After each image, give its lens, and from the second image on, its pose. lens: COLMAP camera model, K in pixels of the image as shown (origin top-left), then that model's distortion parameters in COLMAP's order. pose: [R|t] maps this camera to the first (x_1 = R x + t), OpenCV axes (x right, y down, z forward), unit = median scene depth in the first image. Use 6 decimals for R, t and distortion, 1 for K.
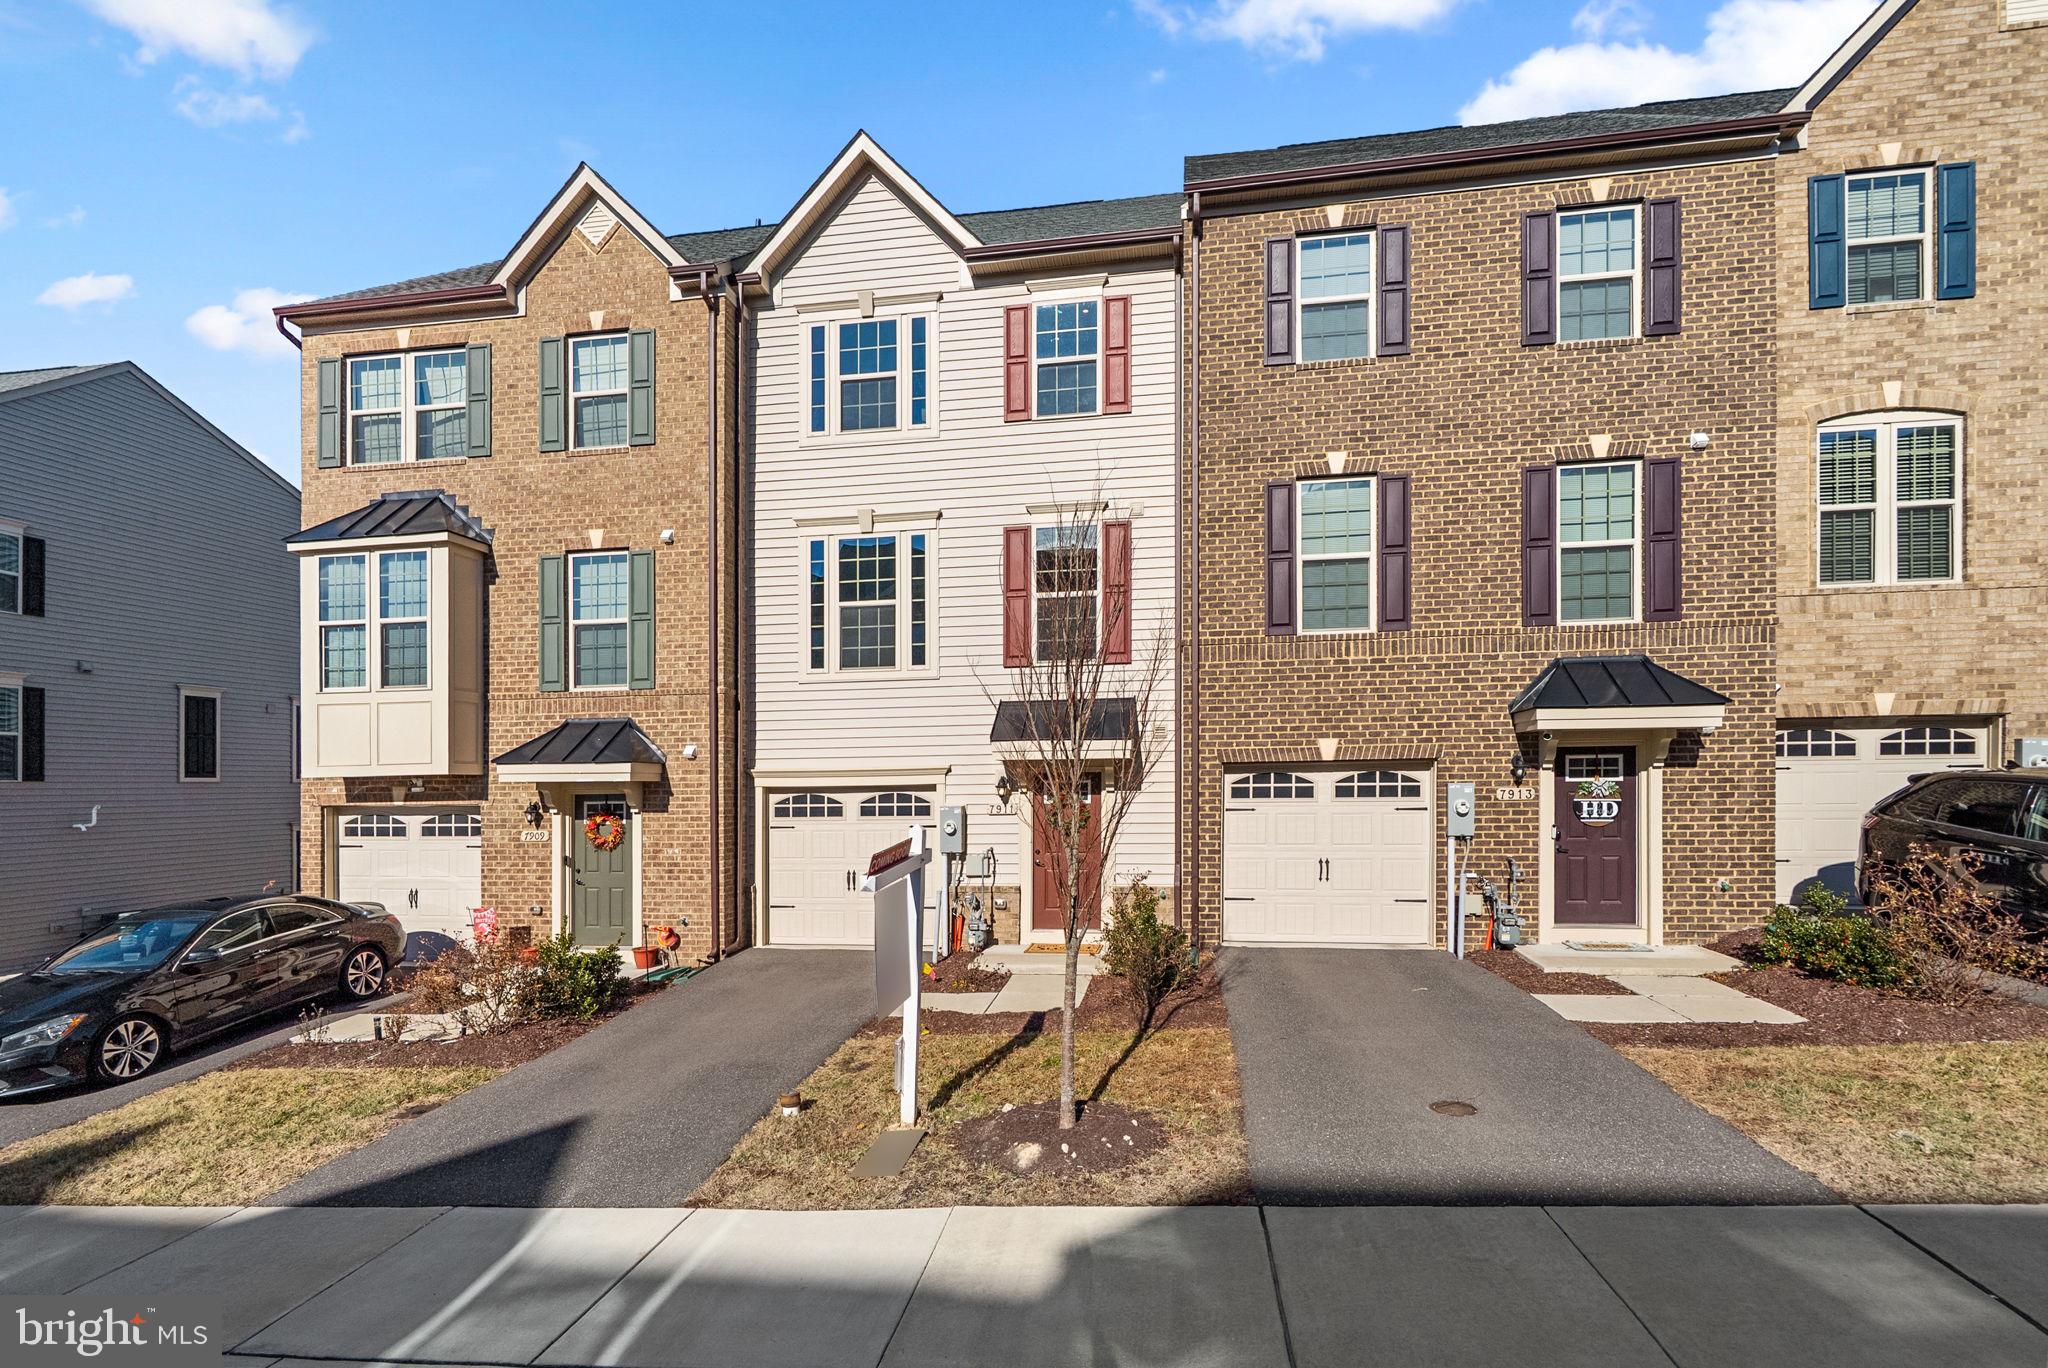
lens RADIAL K [[998.4, 0, 1021.7], [0, 998.4, 792.2], [0, 0, 1]] dist [0.000355, -0.000945]
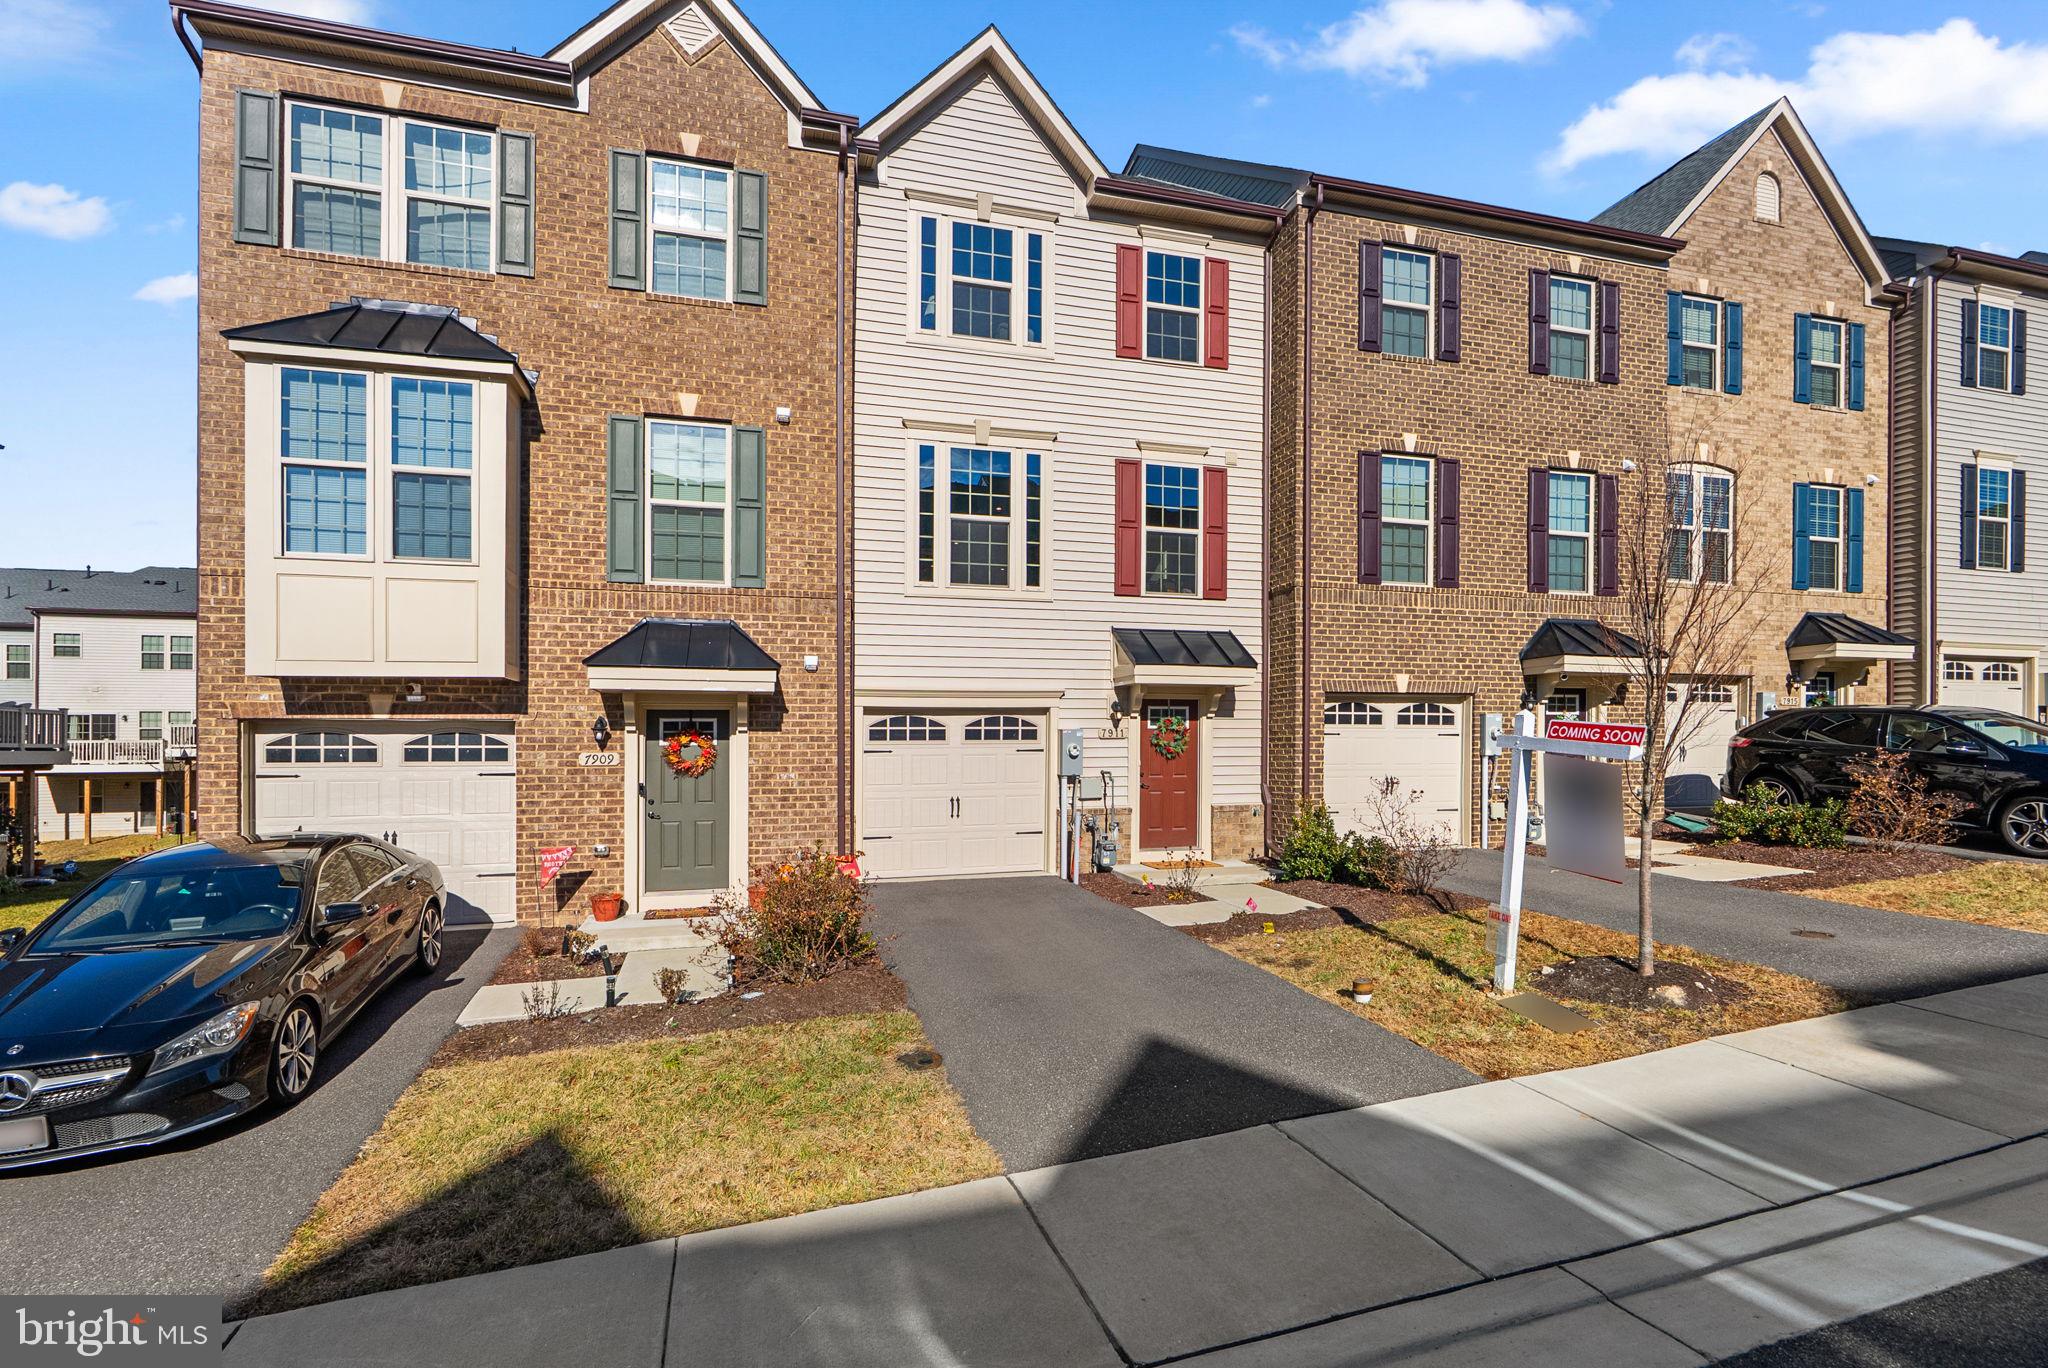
lens RADIAL K [[952.1, 0, 1025.4], [0, 952.1, 762.8], [0, 0, 1]] dist [-0.006259, 0.001057]
pose [[0.899997, 0.001425, 0.435894, -0.523141], [-0.003938, 0.999980, 0.004863, 0.042628], [-0.435879, -0.006094, 0.899985, 0.157063]]
